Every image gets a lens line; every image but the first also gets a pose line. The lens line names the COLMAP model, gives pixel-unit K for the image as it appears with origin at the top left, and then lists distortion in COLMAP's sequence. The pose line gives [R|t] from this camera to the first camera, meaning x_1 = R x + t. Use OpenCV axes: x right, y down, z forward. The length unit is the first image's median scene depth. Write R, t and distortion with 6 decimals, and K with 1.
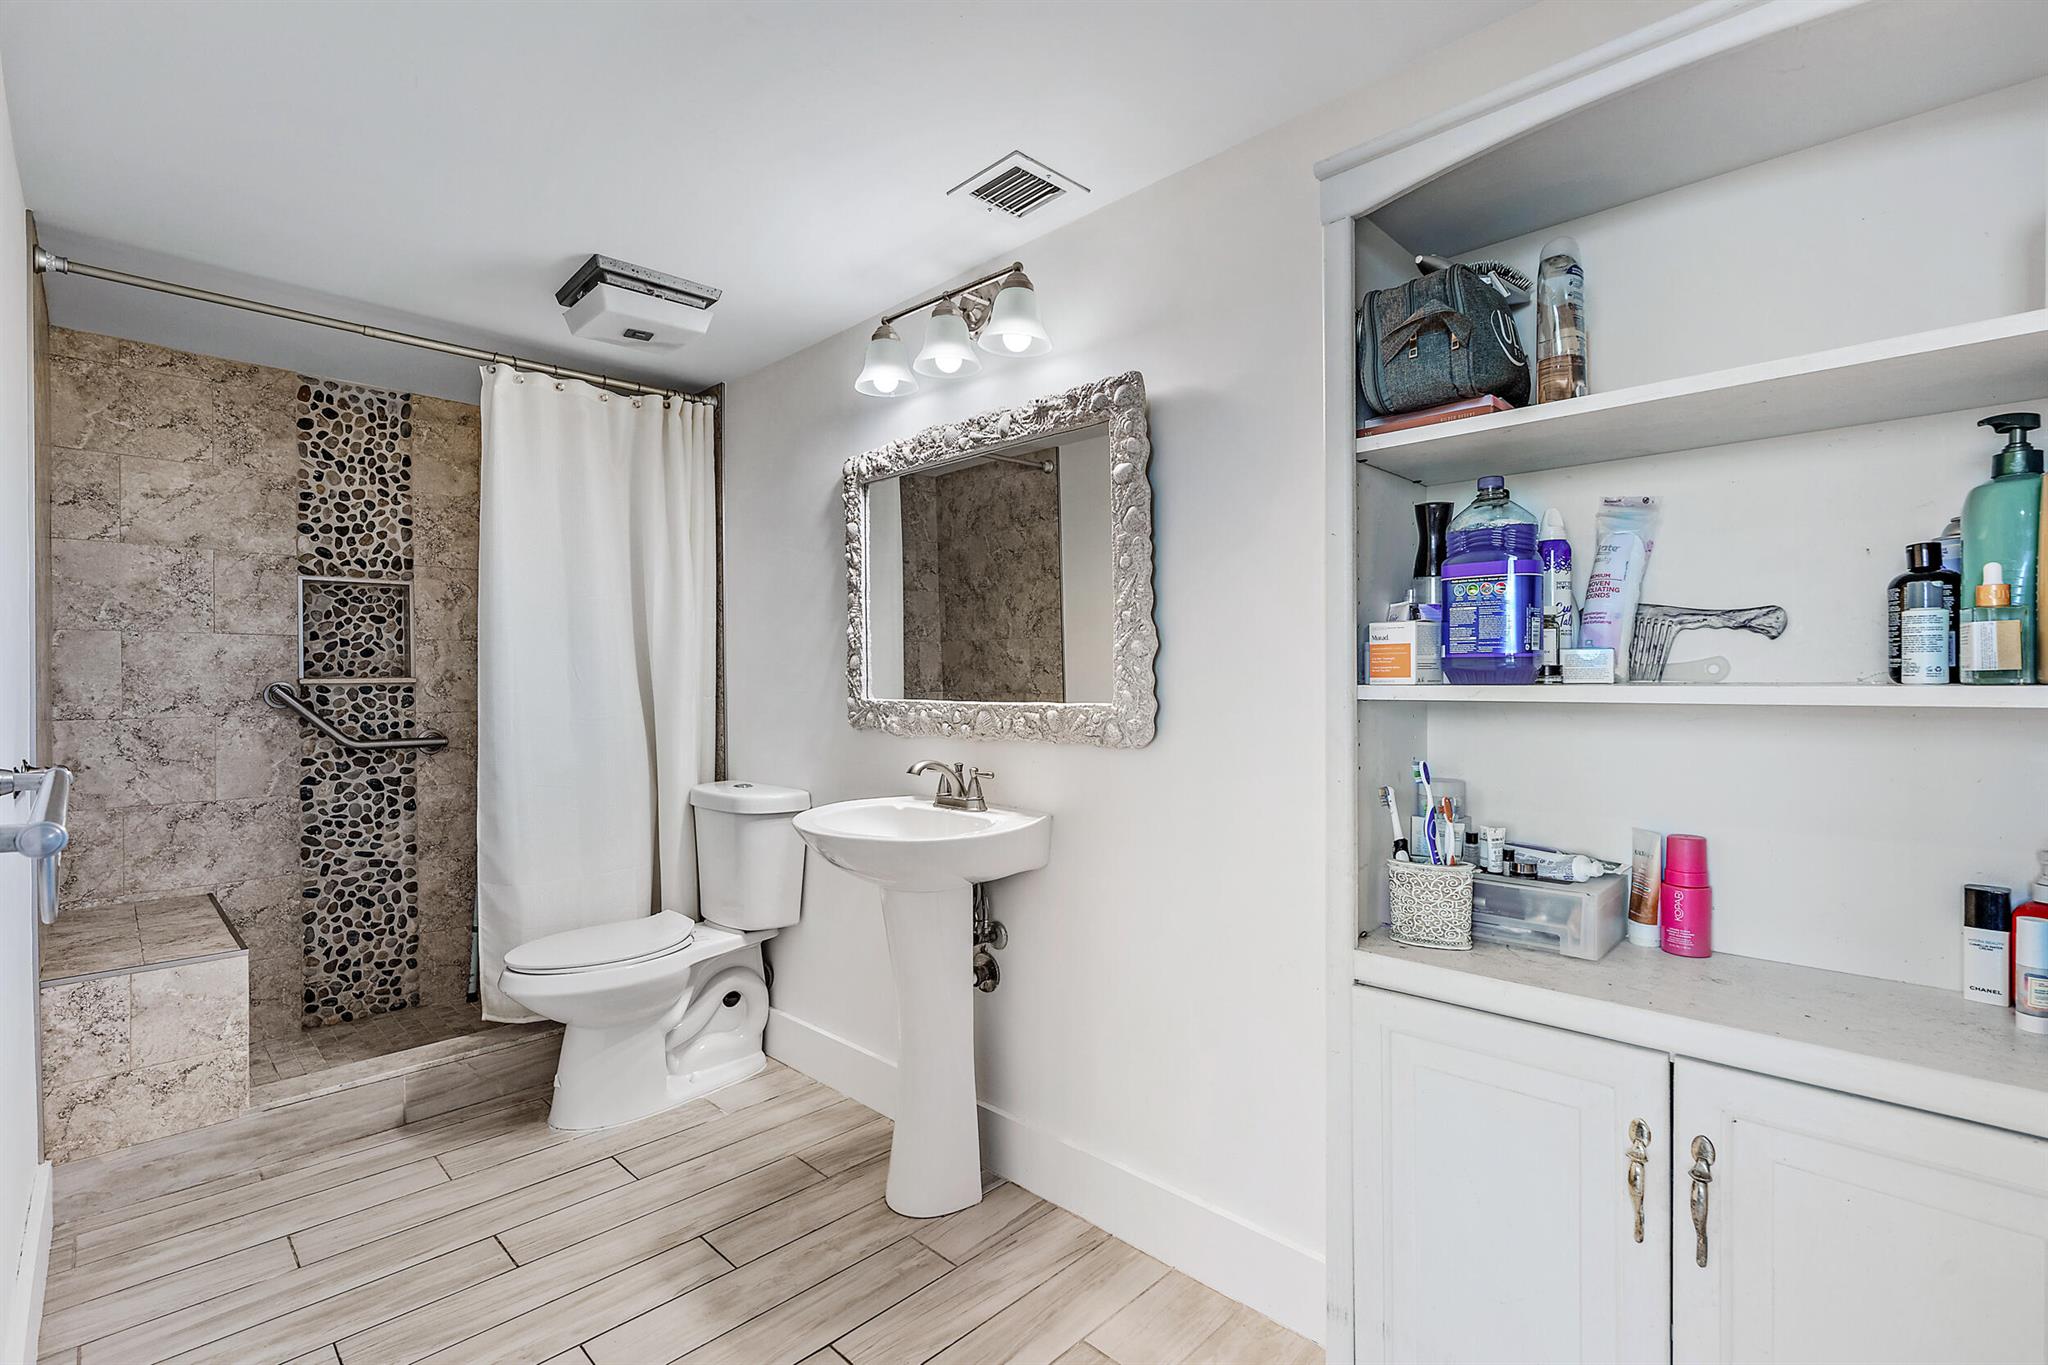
lens RADIAL K [[929.1, 0, 1024.1], [0, 929.1, 694.4], [0, 0, 1]] dist [-0.016966, 0.005146]
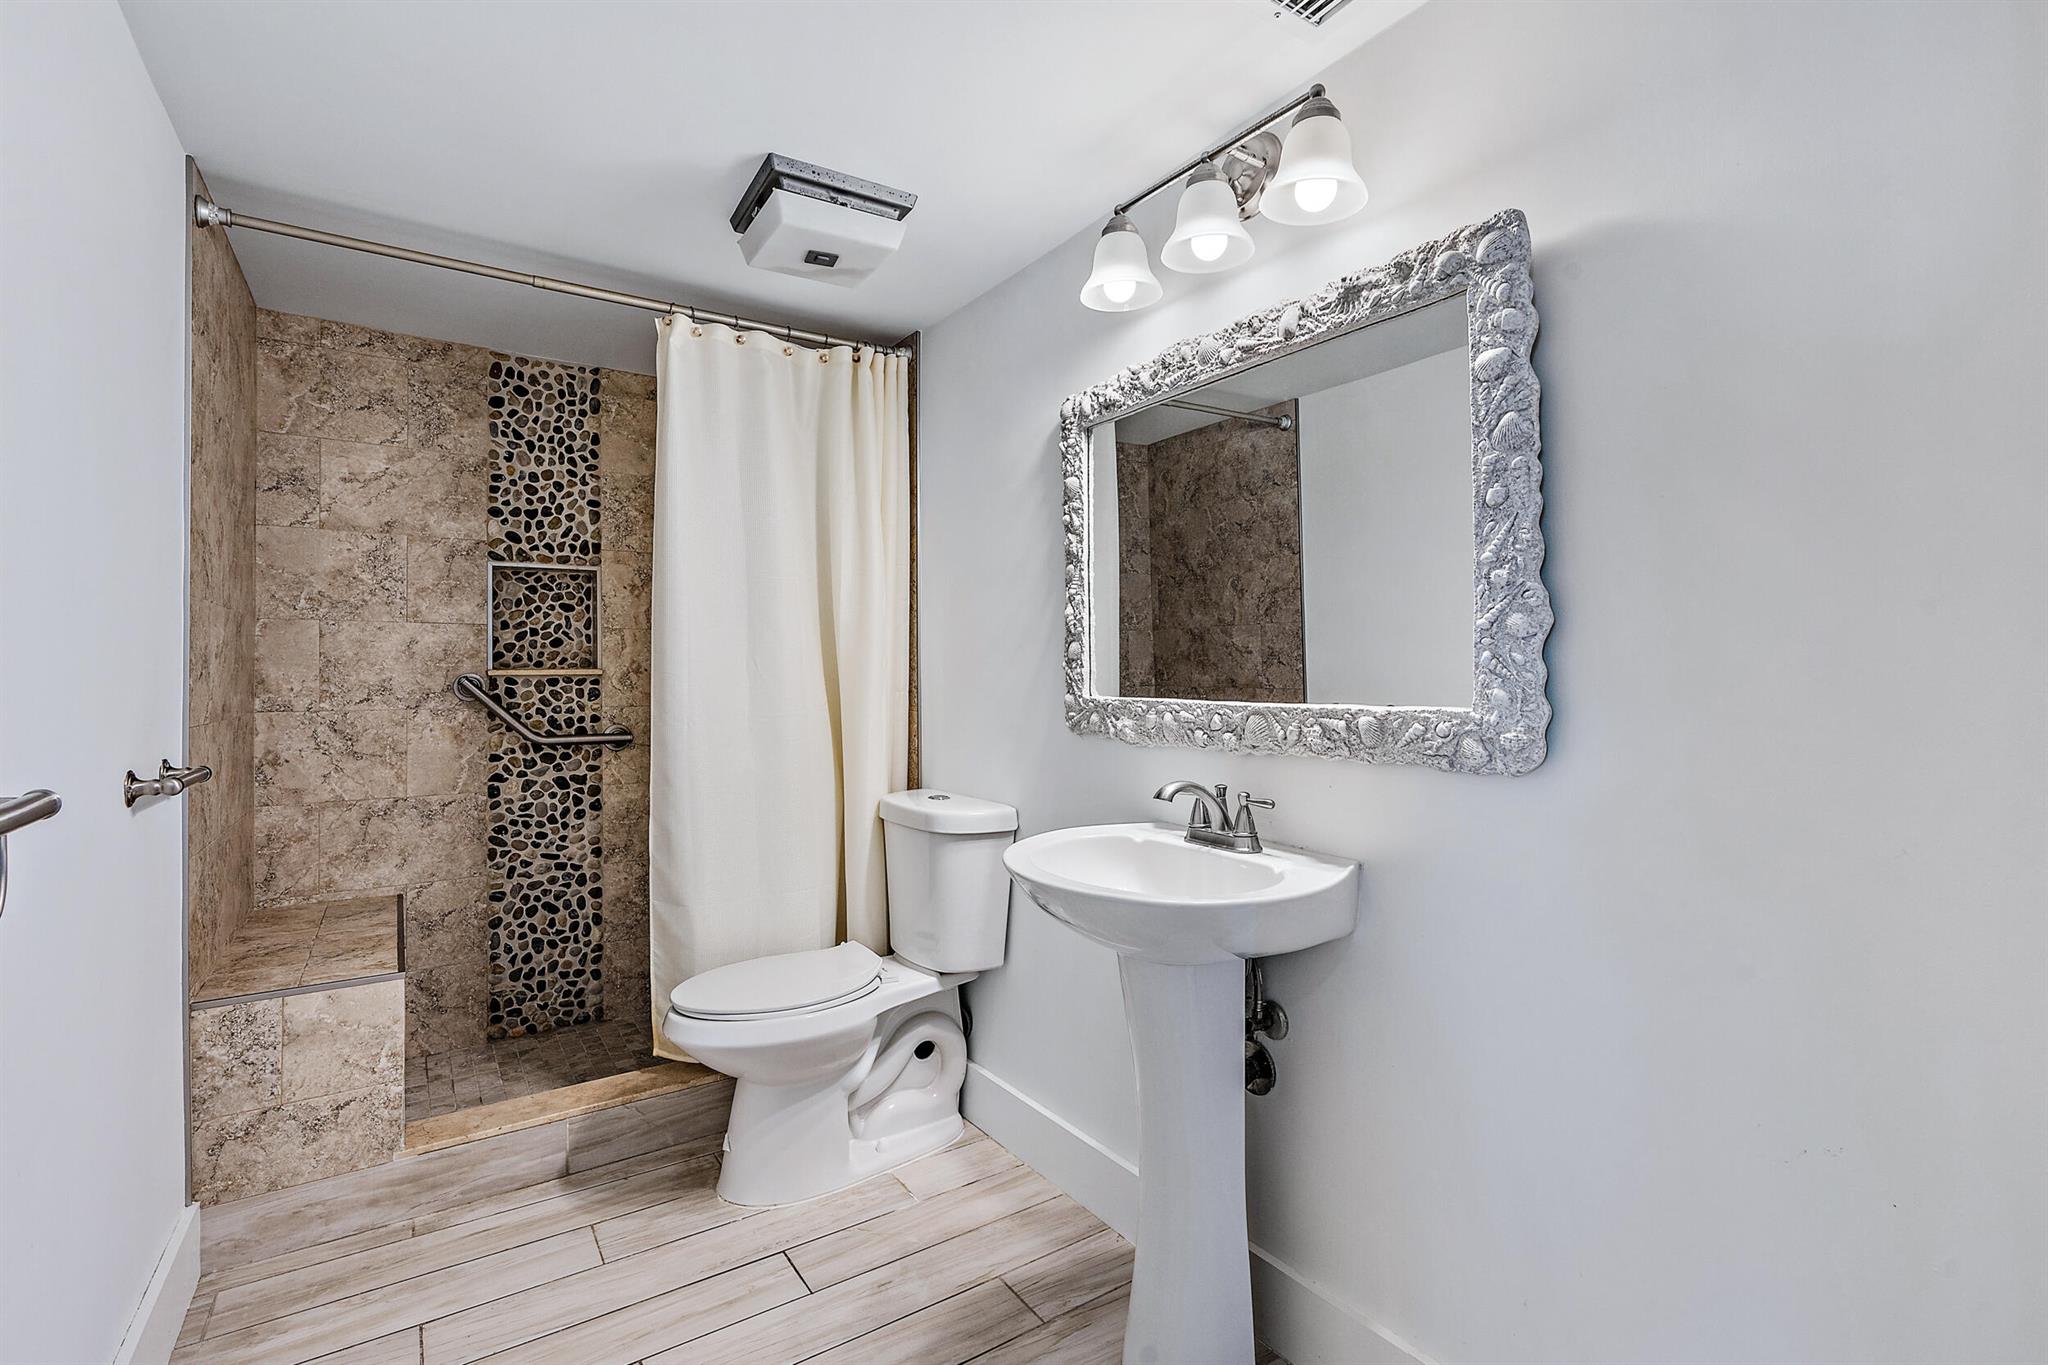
lens RADIAL K [[929.1, 0, 1024.1], [0, 929.1, 694.4], [0, 0, 1]] dist [-0.016966, 0.005146]
pose [[0.980265, 0.007194, -0.197555, -0.058790], [-0.005822, 0.999955, 0.007522, -0.002236], [0.197600, -0.006224, 0.980263, 0.181291]]
